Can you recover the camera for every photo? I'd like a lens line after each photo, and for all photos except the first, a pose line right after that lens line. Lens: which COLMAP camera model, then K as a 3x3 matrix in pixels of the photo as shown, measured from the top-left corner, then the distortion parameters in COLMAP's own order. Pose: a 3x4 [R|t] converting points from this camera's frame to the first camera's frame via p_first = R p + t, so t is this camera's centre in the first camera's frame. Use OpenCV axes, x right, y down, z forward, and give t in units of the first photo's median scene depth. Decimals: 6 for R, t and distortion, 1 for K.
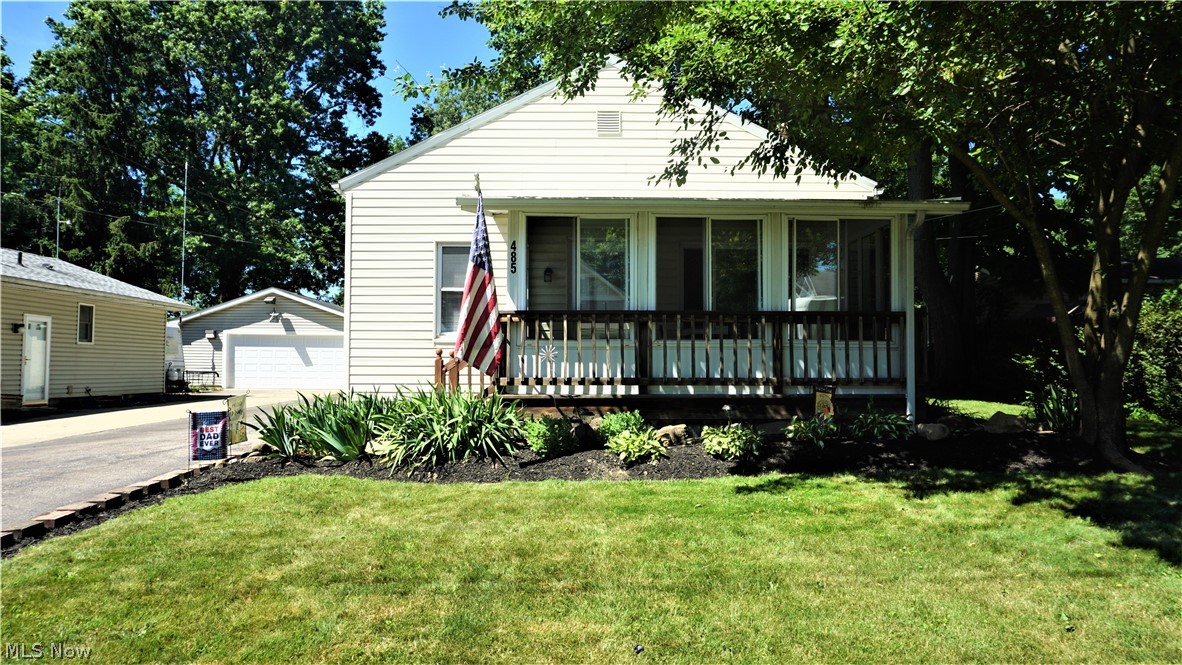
lens RADIAL K [[799.1, 0, 591.0], [0, 799.1, 332.5], [0, 0, 1]] dist [-0.034154, 0.001184]
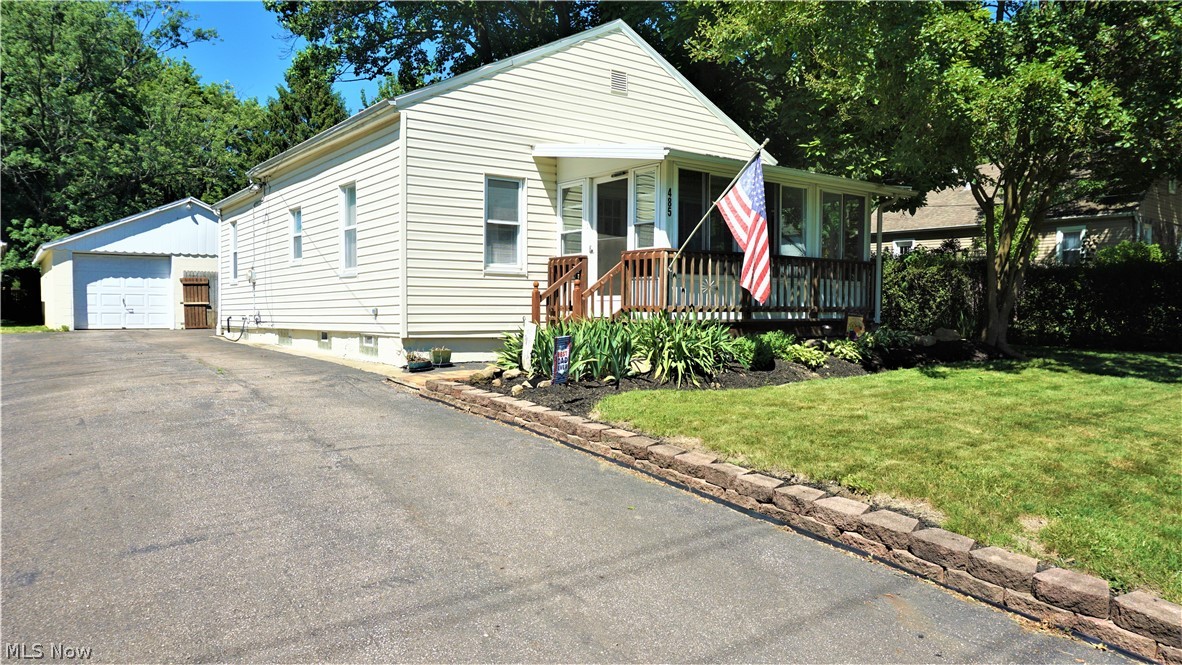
lens RADIAL K [[799.1, 0, 591.0], [0, 799.1, 332.5], [0, 0, 1]] dist [-0.034154, 0.001184]
pose [[0.807712, -0.016701, 0.589341, -0.875956], [-0.028308, 0.997347, 0.067061, 0.020025], [-0.588897, -0.070850, 0.805096, 0.117735]]
